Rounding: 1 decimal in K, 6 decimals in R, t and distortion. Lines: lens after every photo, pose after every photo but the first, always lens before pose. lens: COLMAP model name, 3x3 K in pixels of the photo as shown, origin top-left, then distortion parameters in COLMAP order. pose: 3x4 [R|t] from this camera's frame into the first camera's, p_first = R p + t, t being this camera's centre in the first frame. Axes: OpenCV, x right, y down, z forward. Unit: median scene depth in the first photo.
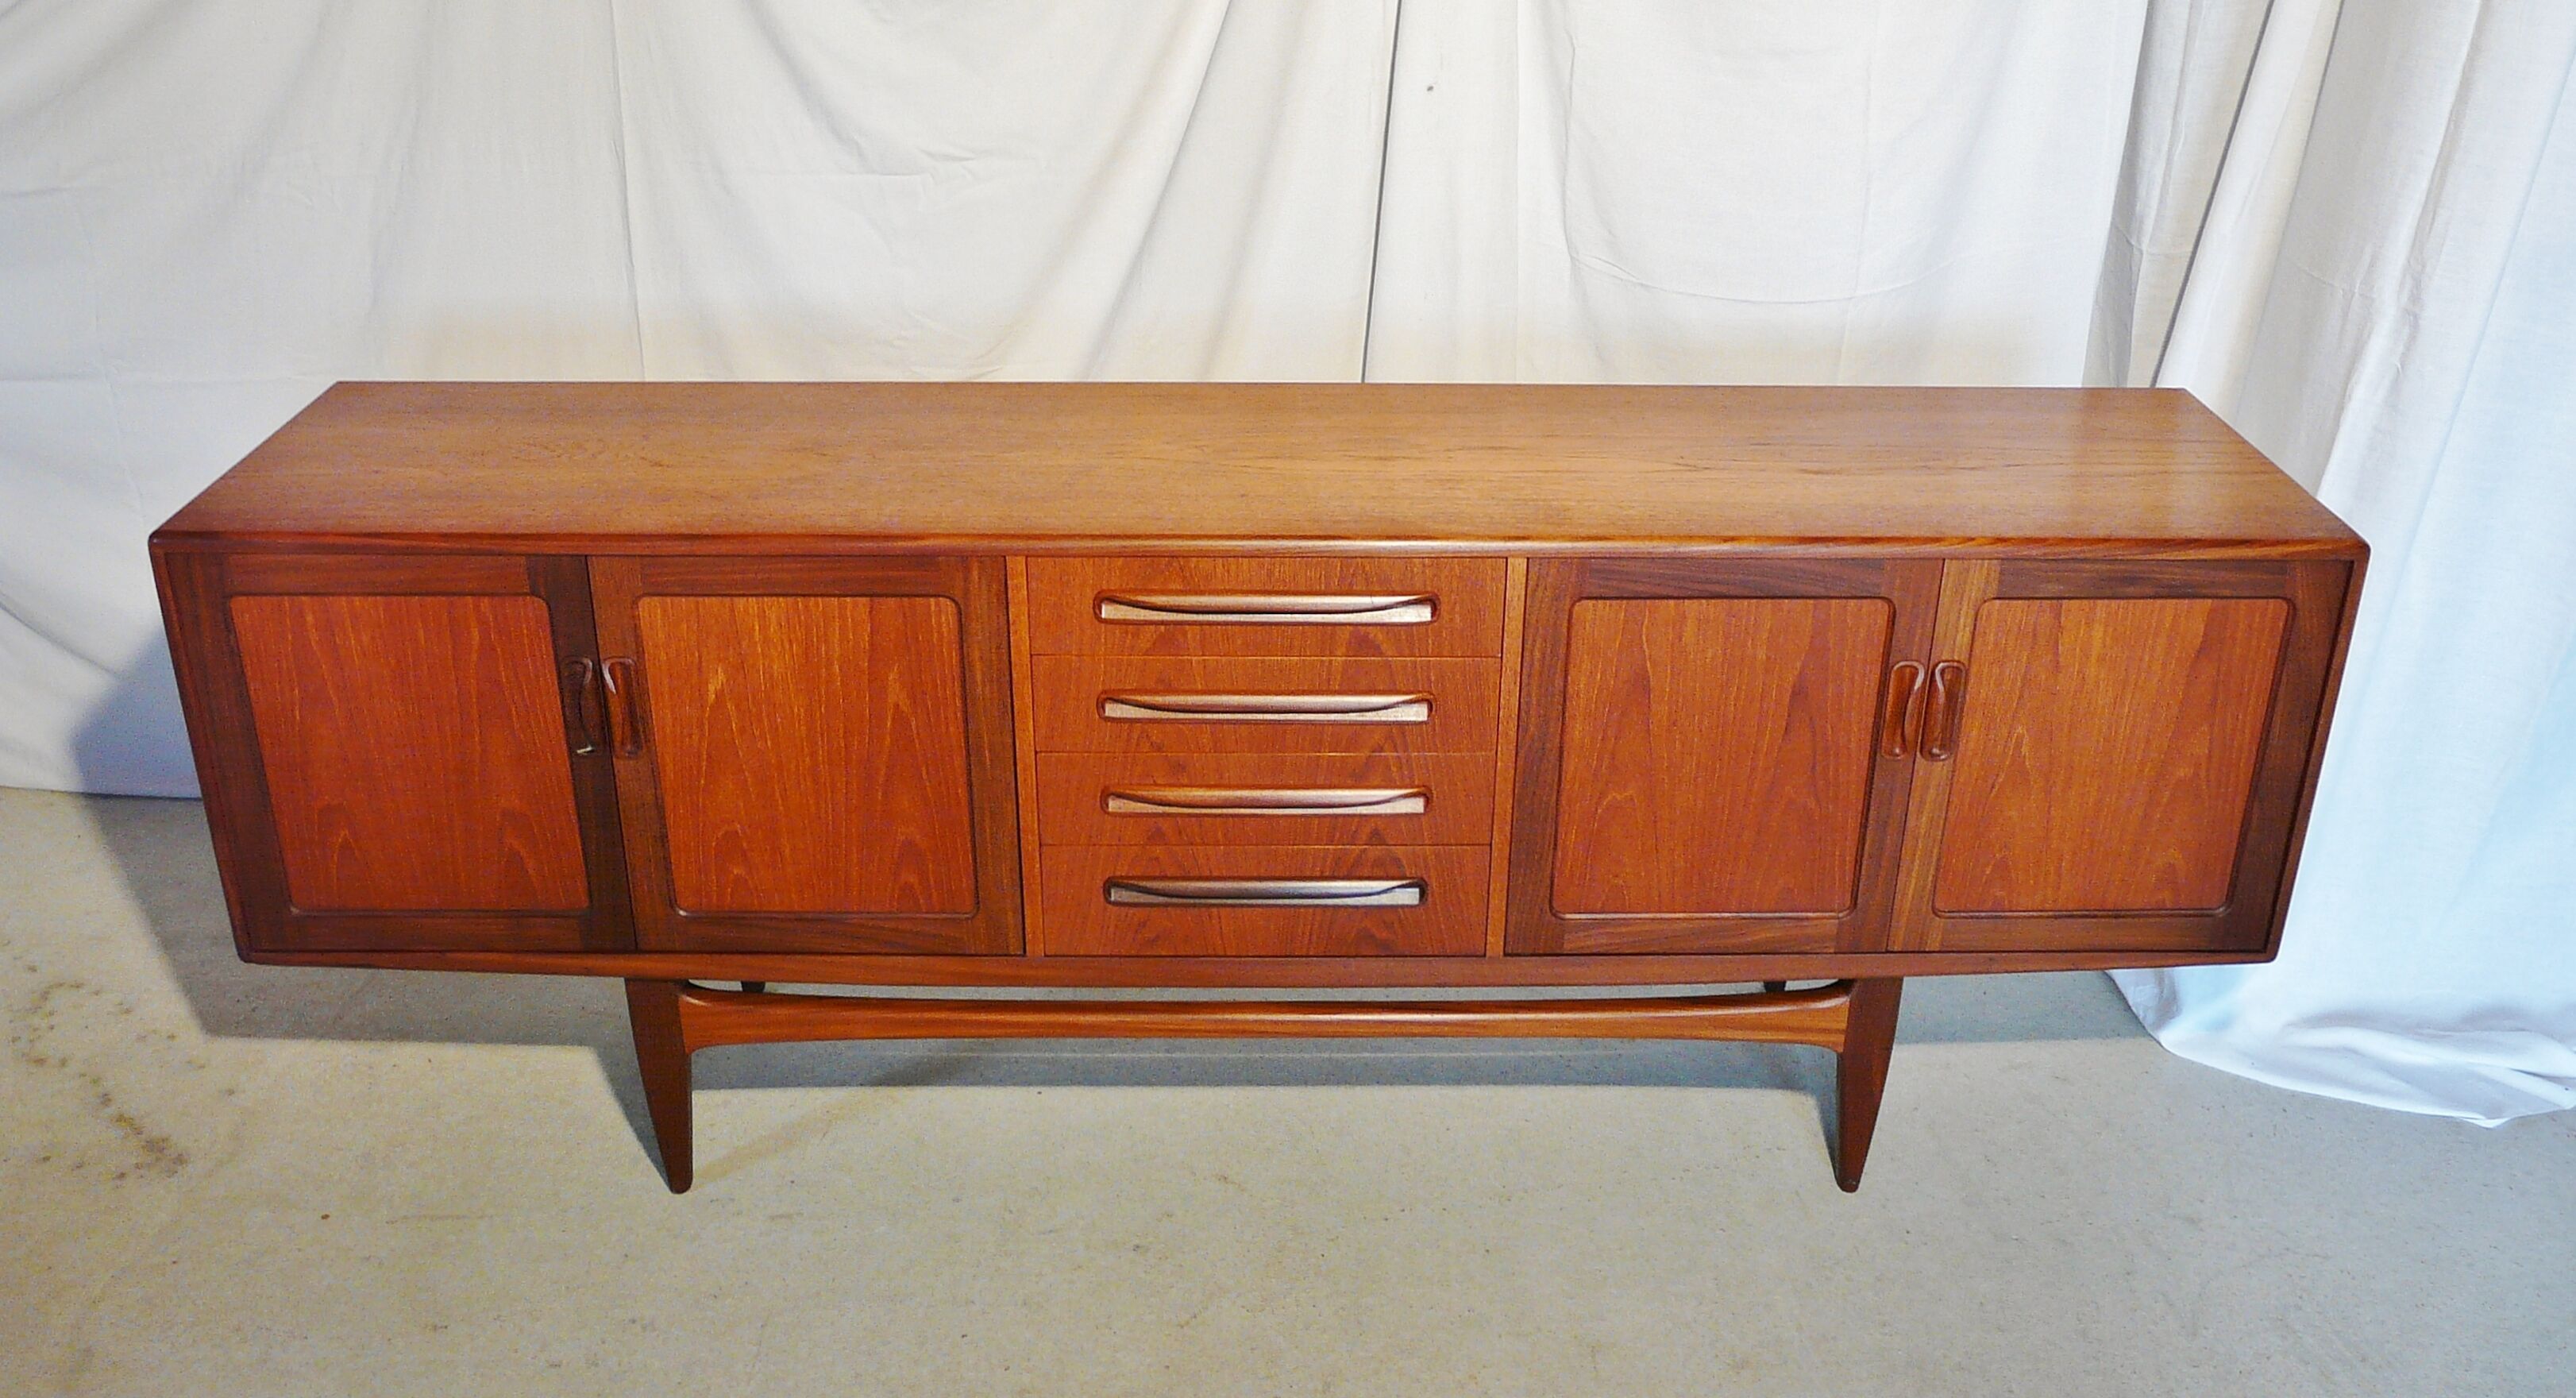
lens RADIAL K [[2128.0, 0, 1286.0], [0, 2128.0, 540.7], [0, 0, 1]] dist [-0.041146, 0.001000]
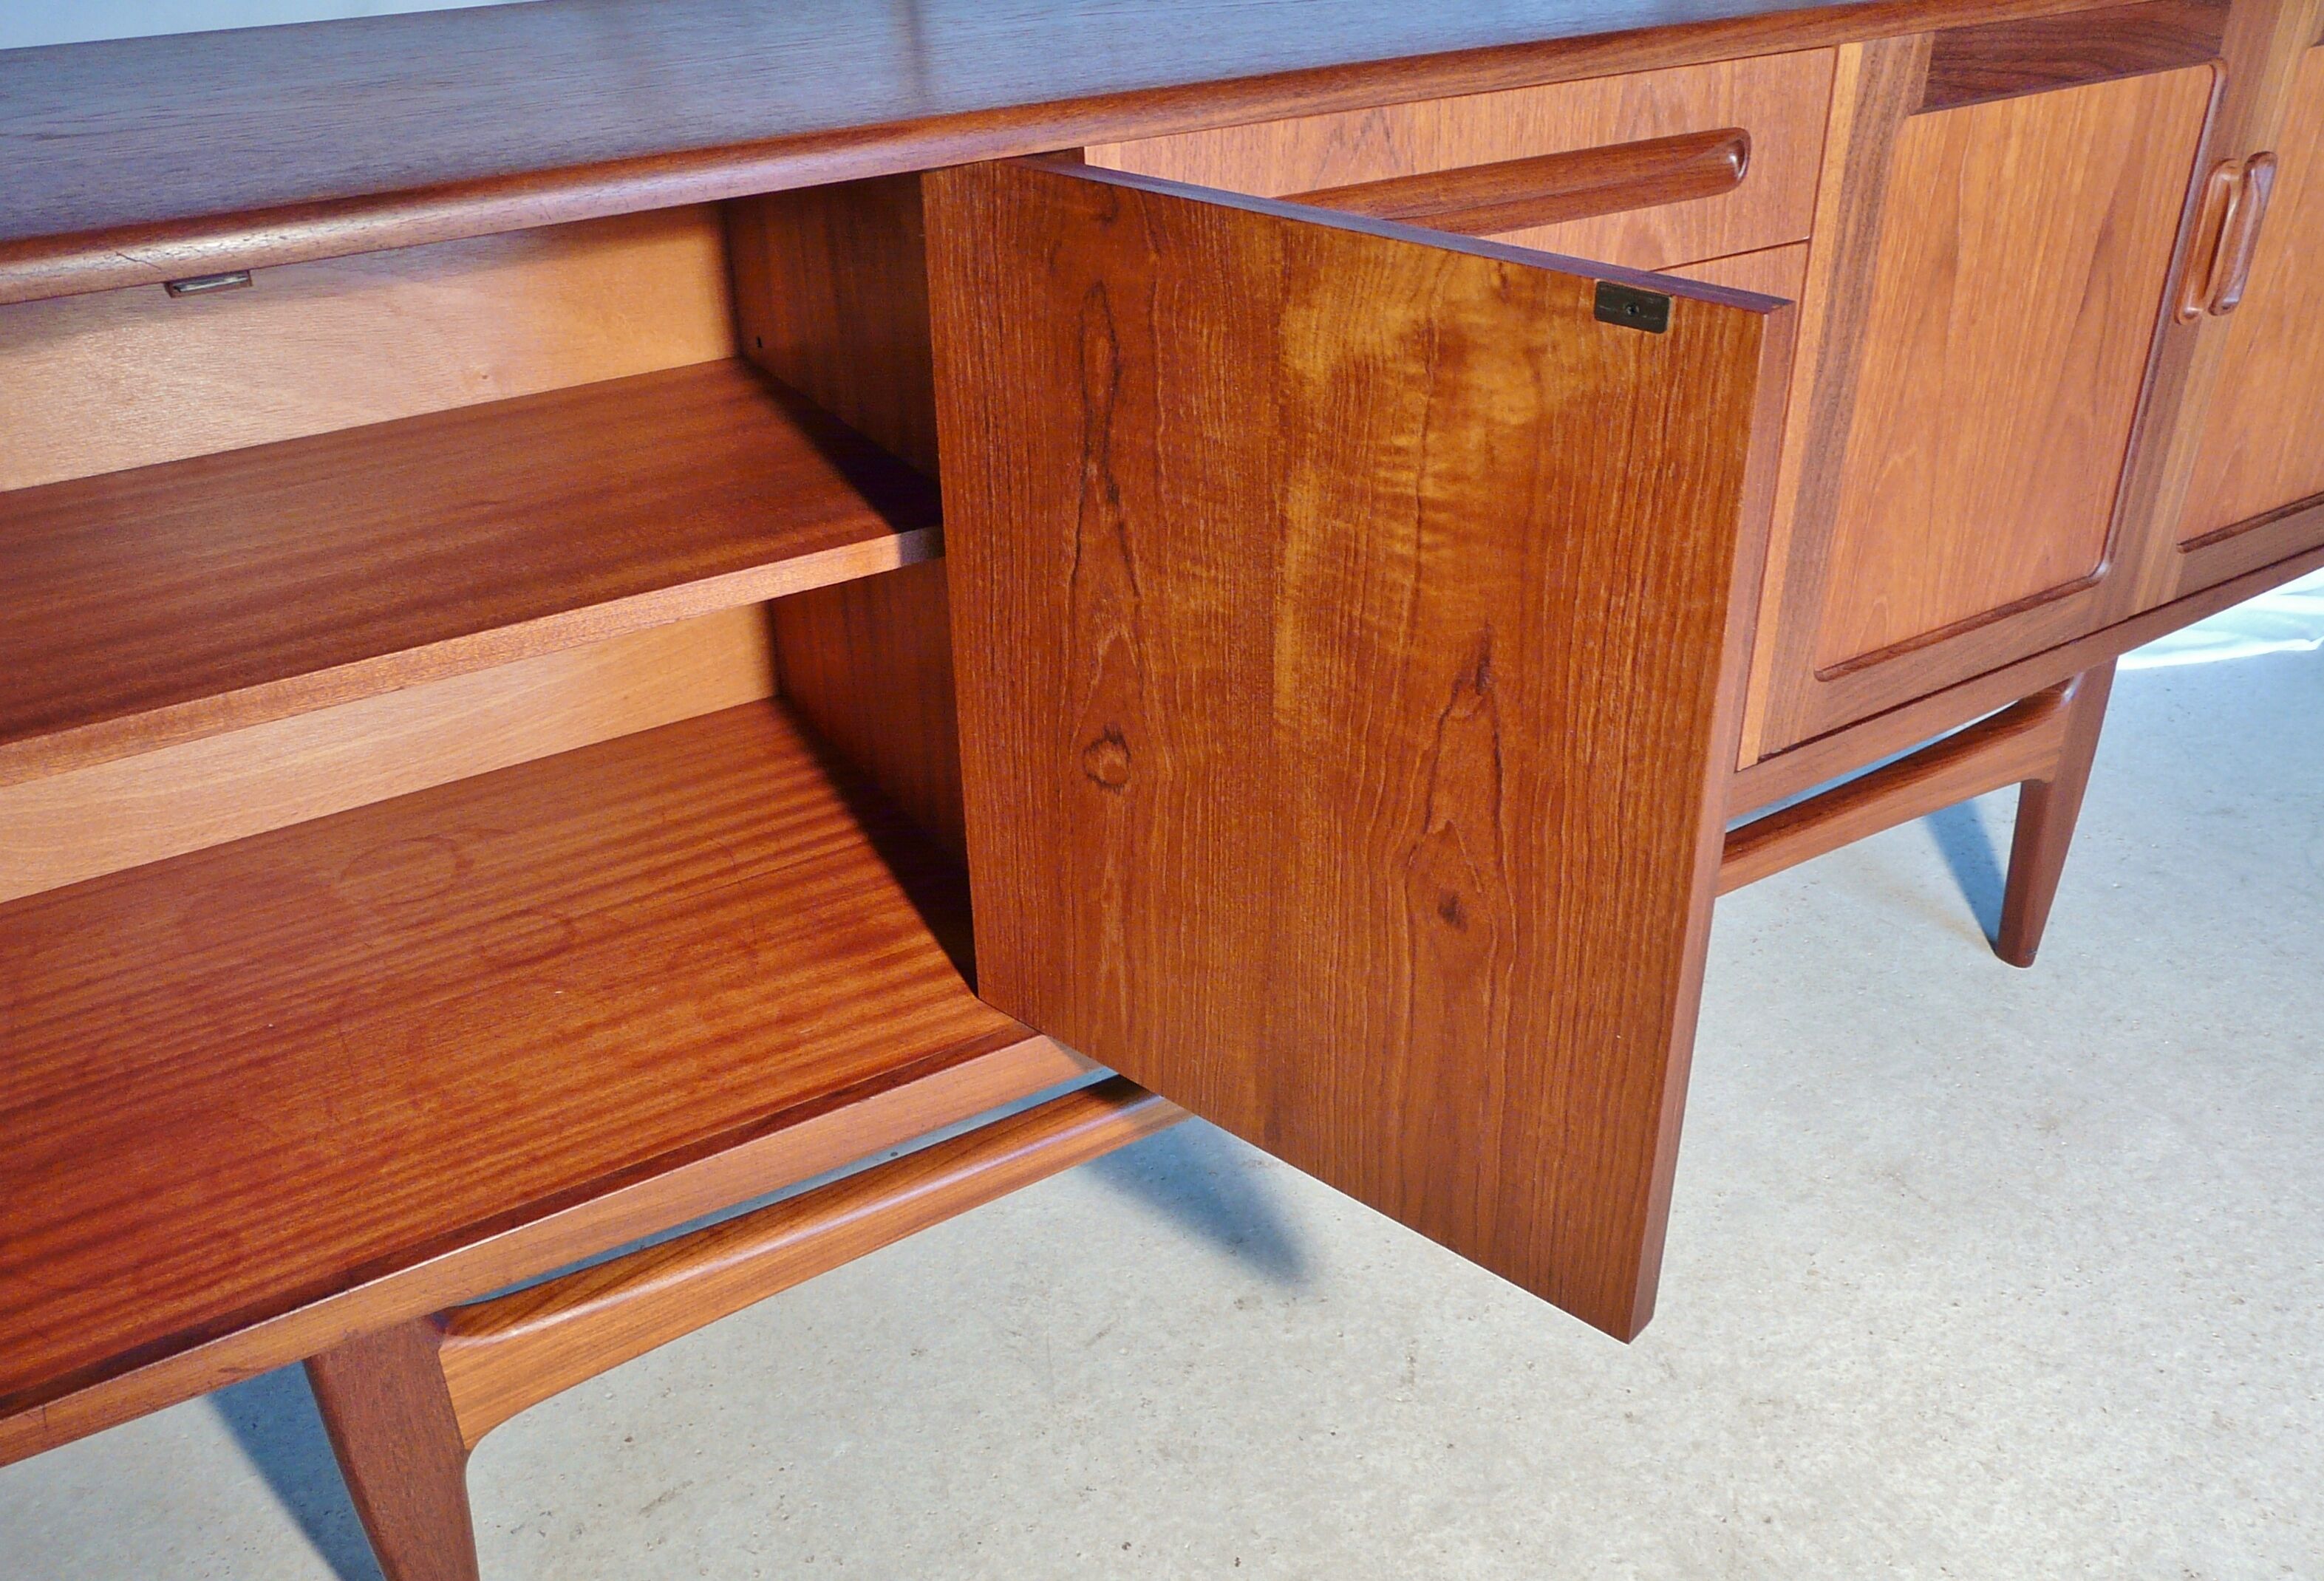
lens RADIAL K [[1963.2, 0, 1162.0], [0, 1963.2, 790.5], [0, 0, 1]] dist [-0.074823, 0.107695]
pose [[0.853186, -0.274485, 0.443544, -0.327151], [0.226301, 0.960932, 0.159364, 0.073972], [-0.469959, -0.035593, 0.881970, 0.597757]]
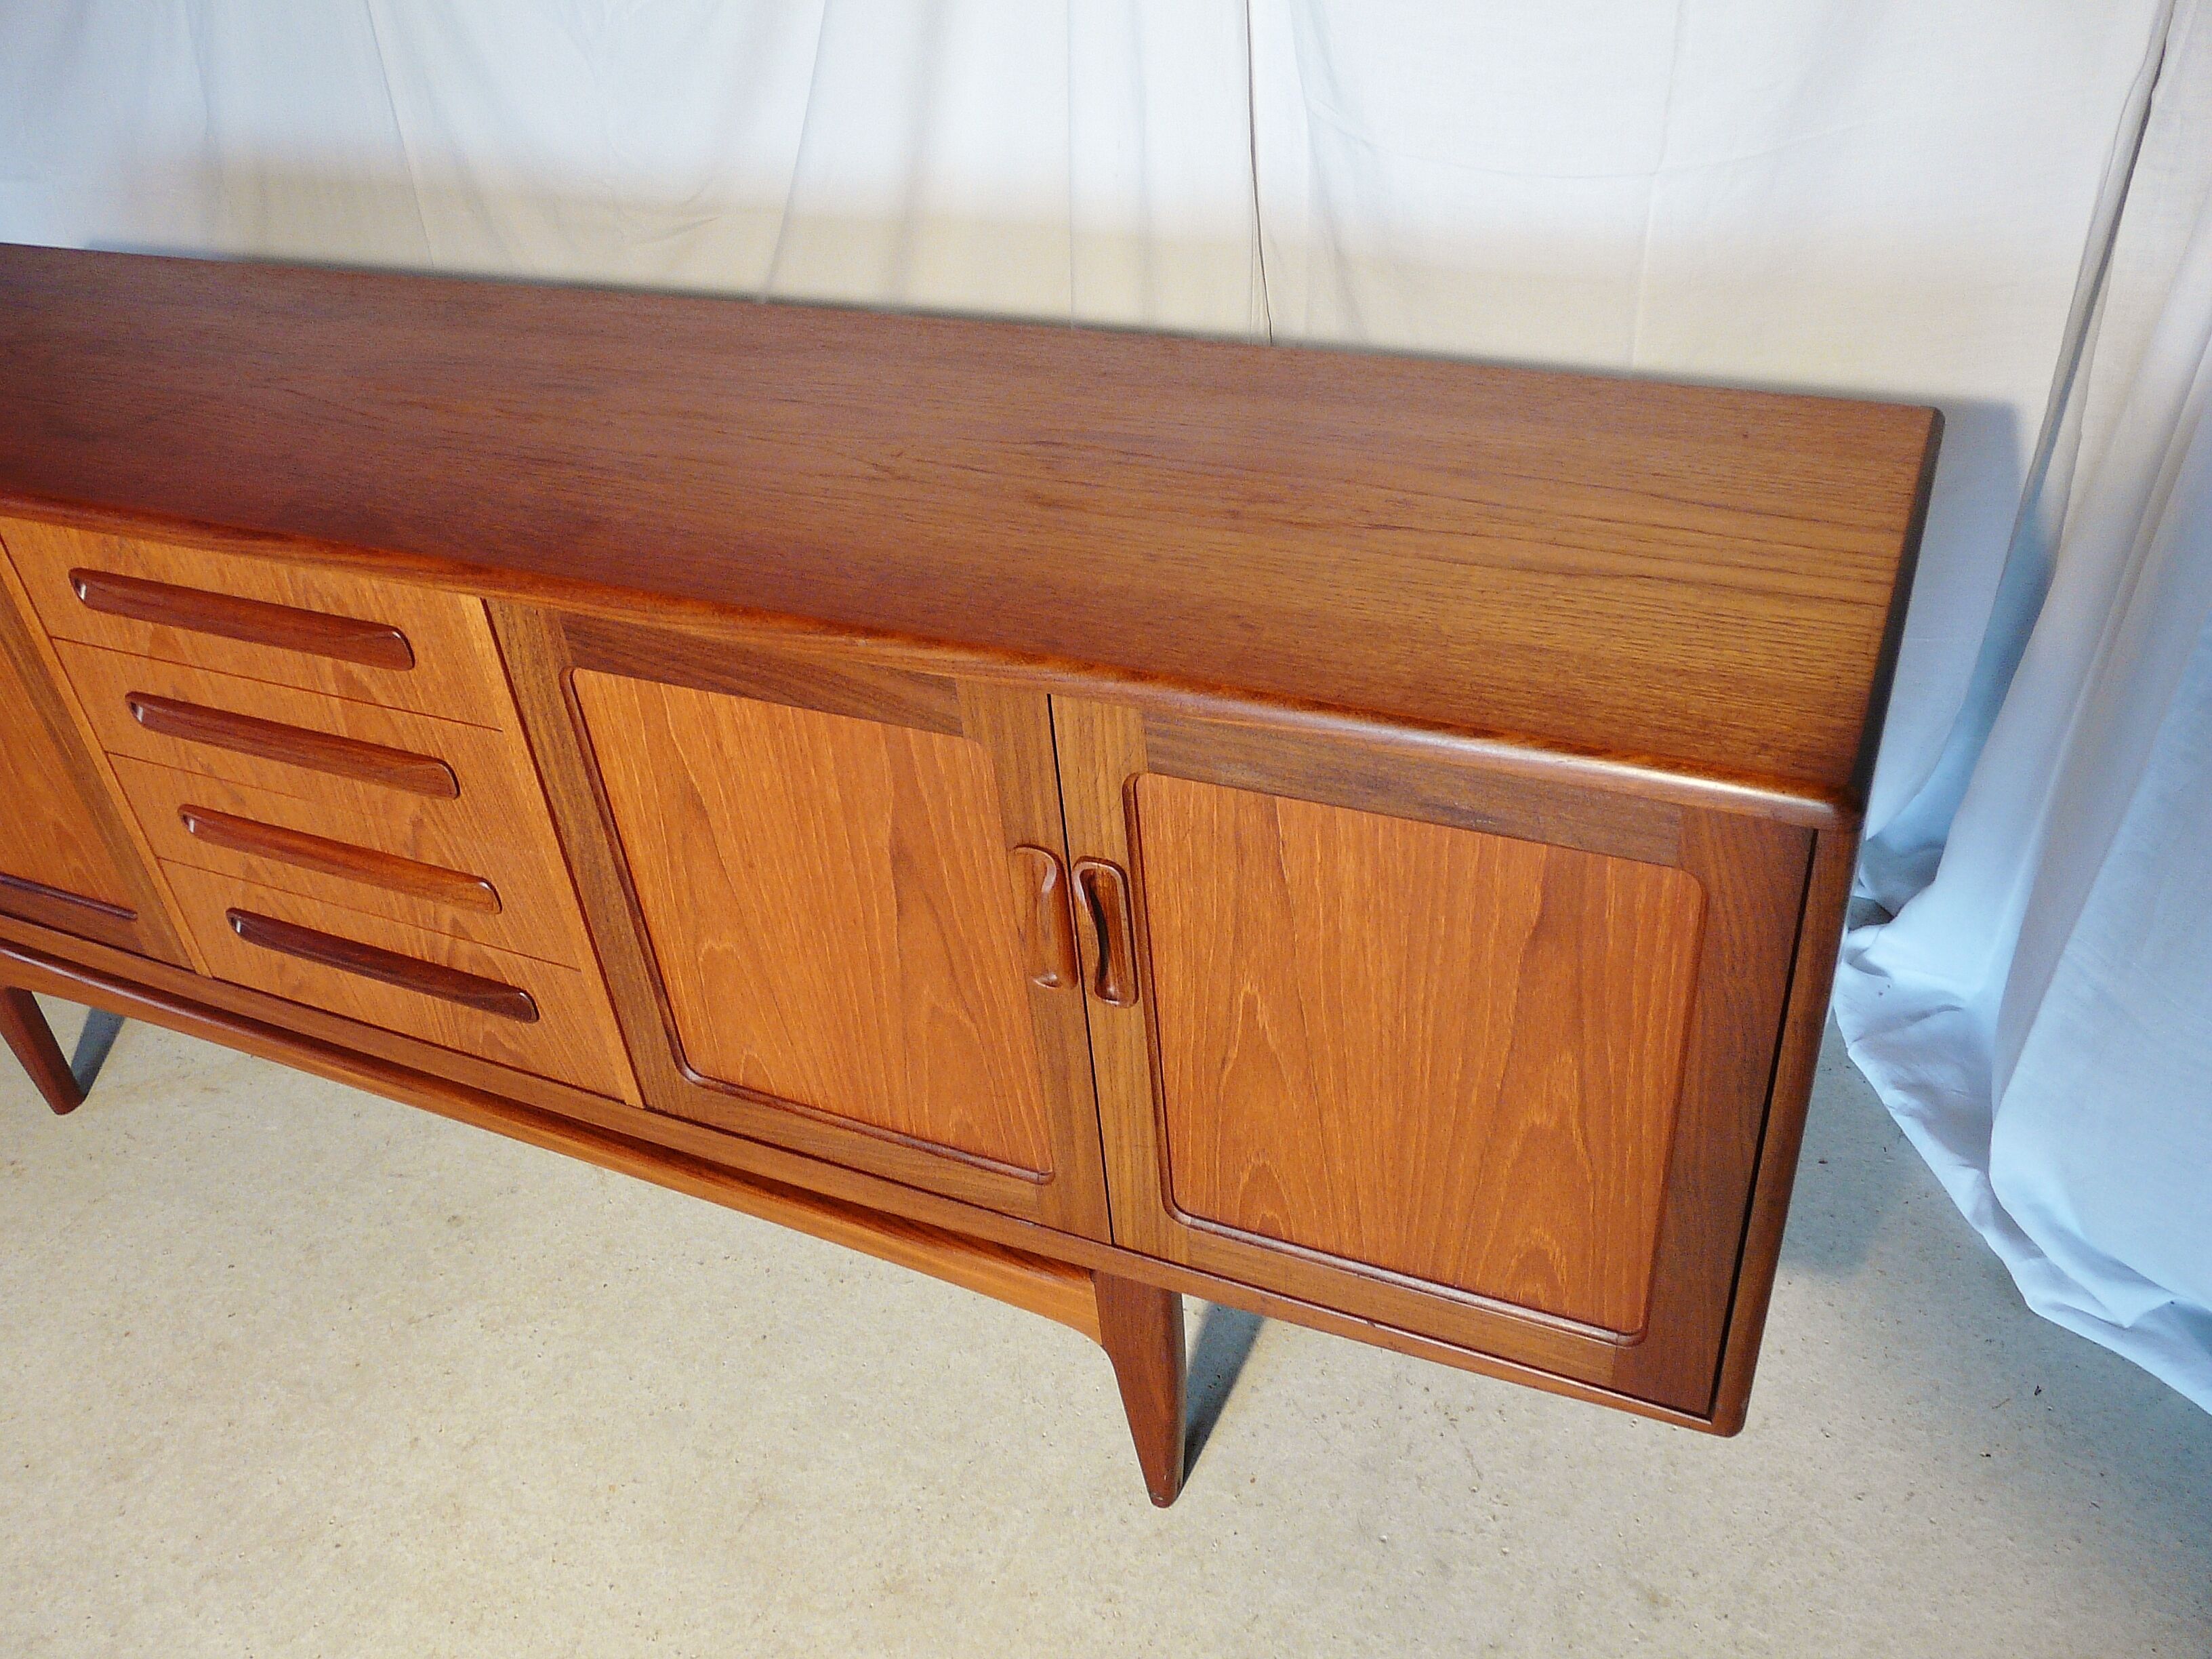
lens RADIAL K [[1823.2, 0, 1112.3], [0, 1823.2, 799.1], [0, 0, 1]] dist [-0.097081, 0.131973]
pose [[0.903180, 0.175044, -0.391952, 0.506745], [-0.083461, 0.967264, 0.239657, -0.079954], [0.421071, -0.183741, 0.888222, 0.551676]]
